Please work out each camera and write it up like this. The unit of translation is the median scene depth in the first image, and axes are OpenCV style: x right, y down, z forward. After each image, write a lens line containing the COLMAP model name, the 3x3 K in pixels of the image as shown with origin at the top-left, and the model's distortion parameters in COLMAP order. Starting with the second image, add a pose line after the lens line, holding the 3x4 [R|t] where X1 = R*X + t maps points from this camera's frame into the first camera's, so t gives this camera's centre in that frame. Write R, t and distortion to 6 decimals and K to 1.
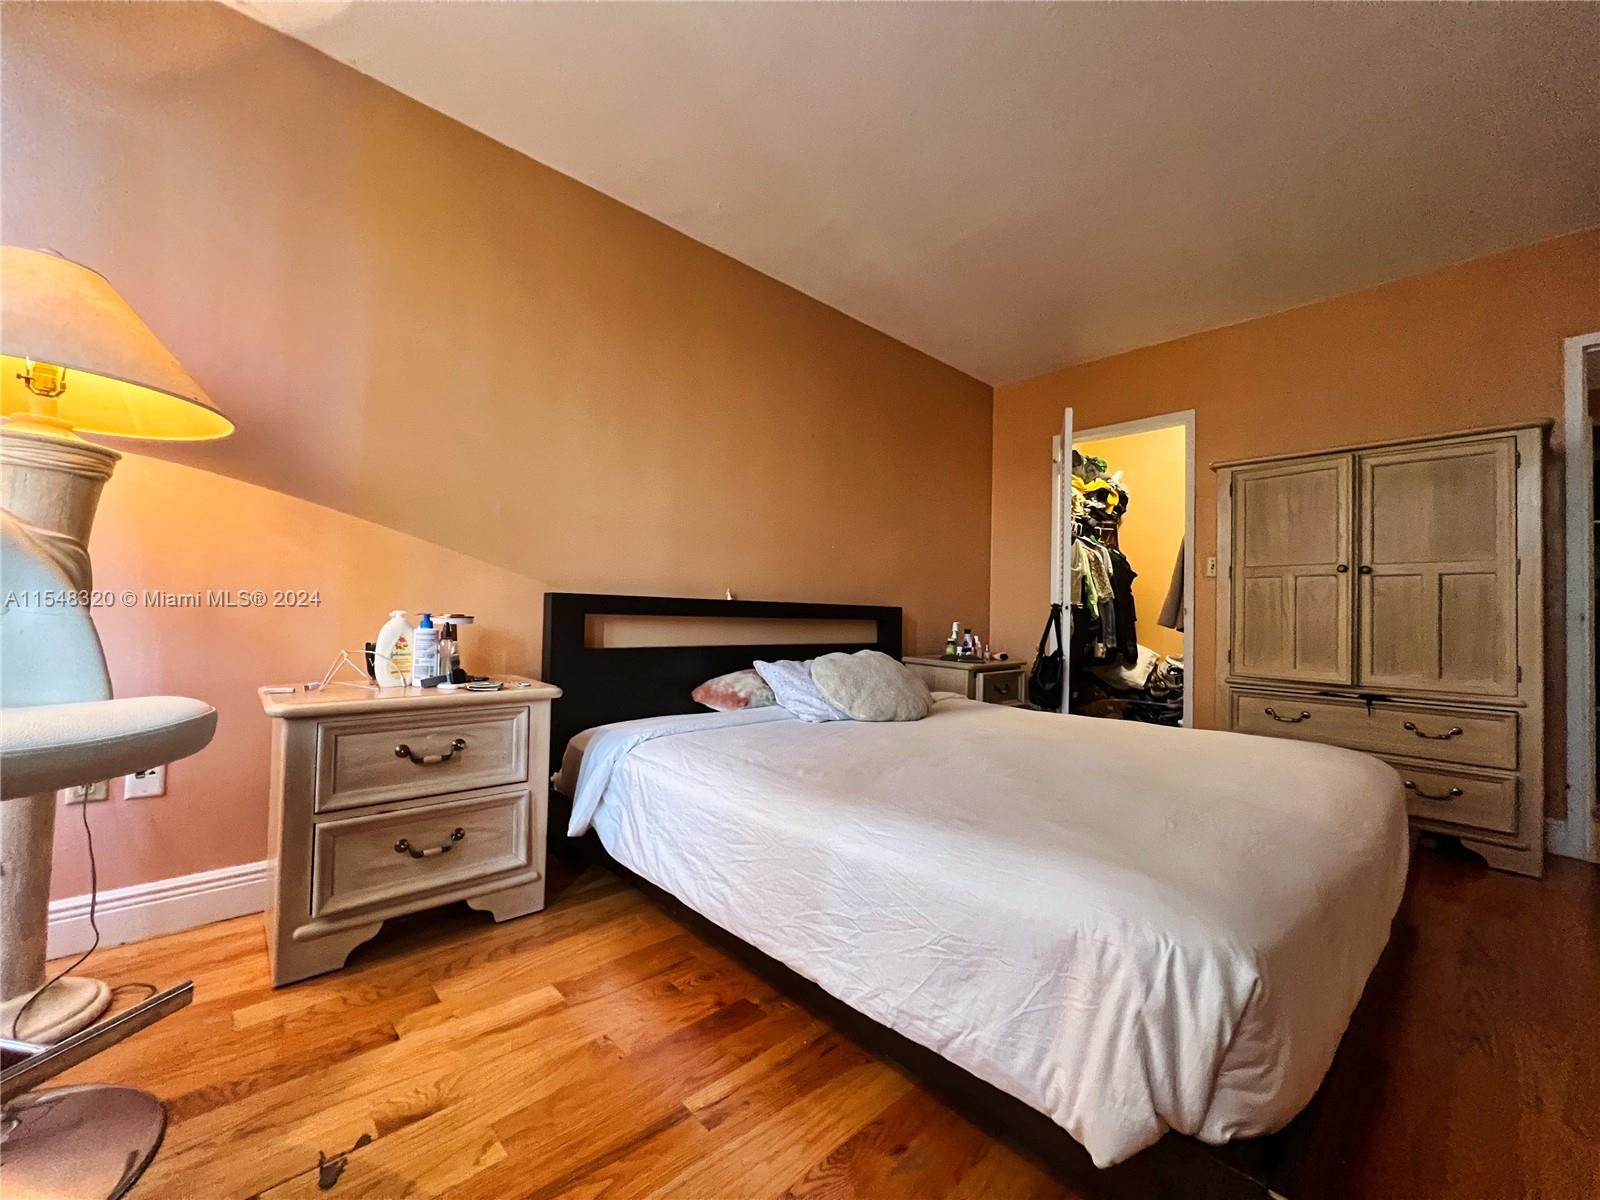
lens RADIAL K [[636.0, 0, 796.7], [0, 636.0, 600.7], [0, 0, 1]] dist [0.001080, 0.000357]
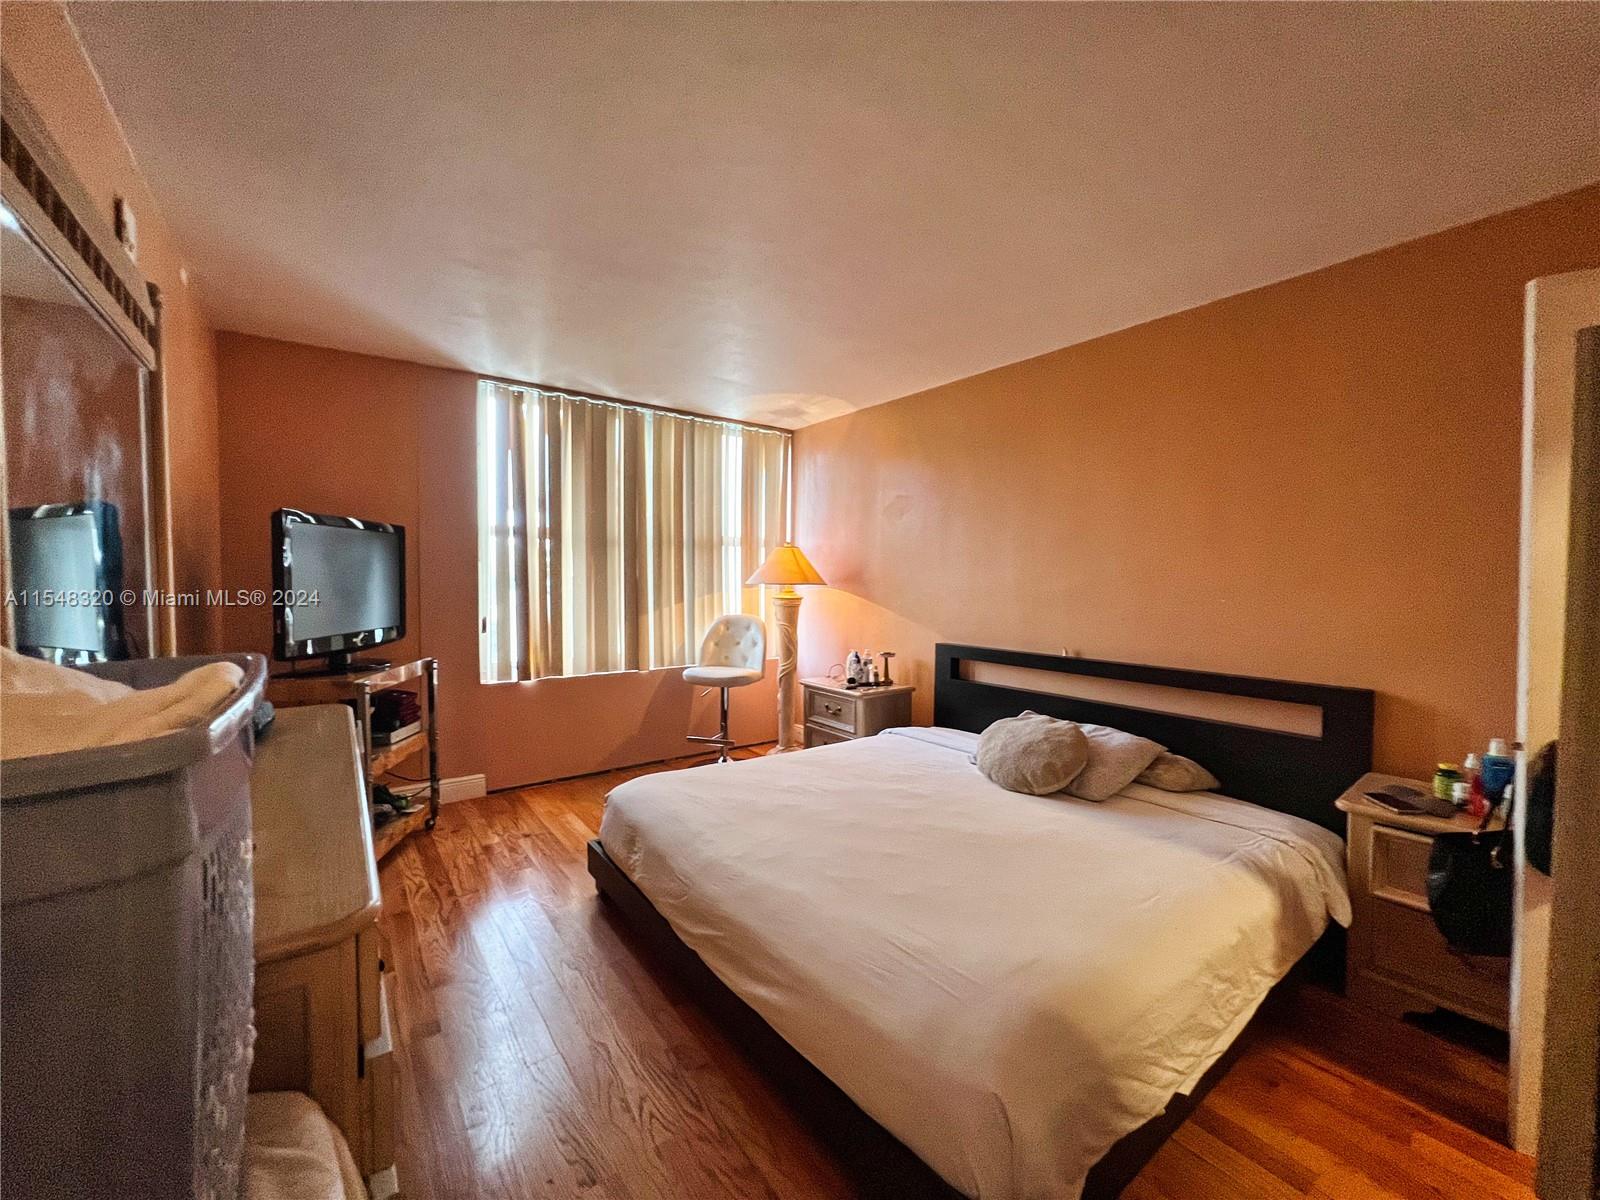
lens RADIAL K [[636.0, 0, 796.7], [0, 636.0, 600.7], [0, 0, 1]] dist [0.001080, 0.000357]
pose [[-0.125600, 0.010084, -0.992030, 1.233013], [0.017479, 0.999816, 0.007950, -0.135595], [0.991927, -0.016341, -0.125753, 0.760507]]
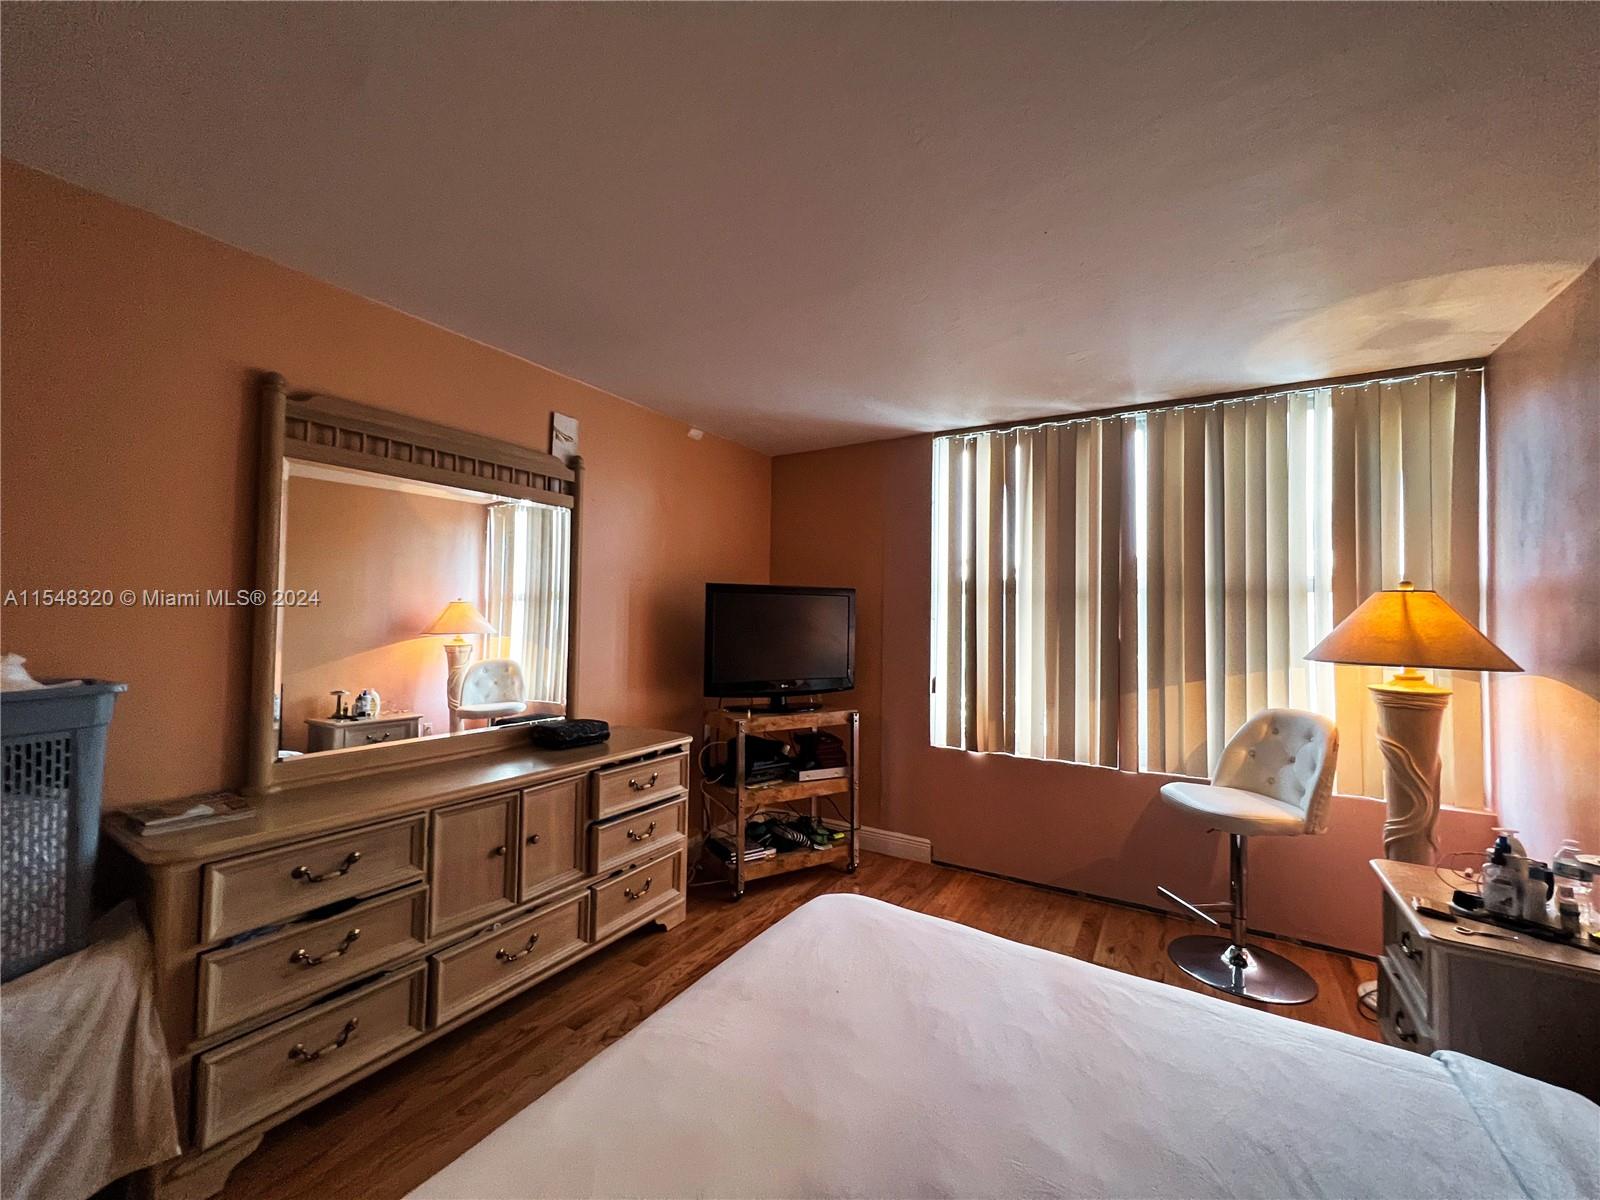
lens RADIAL K [[636.0, 0, 796.7], [0, 636.0, 600.7], [0, 0, 1]] dist [0.001080, 0.000357]
pose [[-0.964275, -0.050564, -0.260033, 0.464107], [-0.036071, 0.997534, -0.060211, -0.176431], [0.262437, -0.048680, -0.963721, 1.214427]]
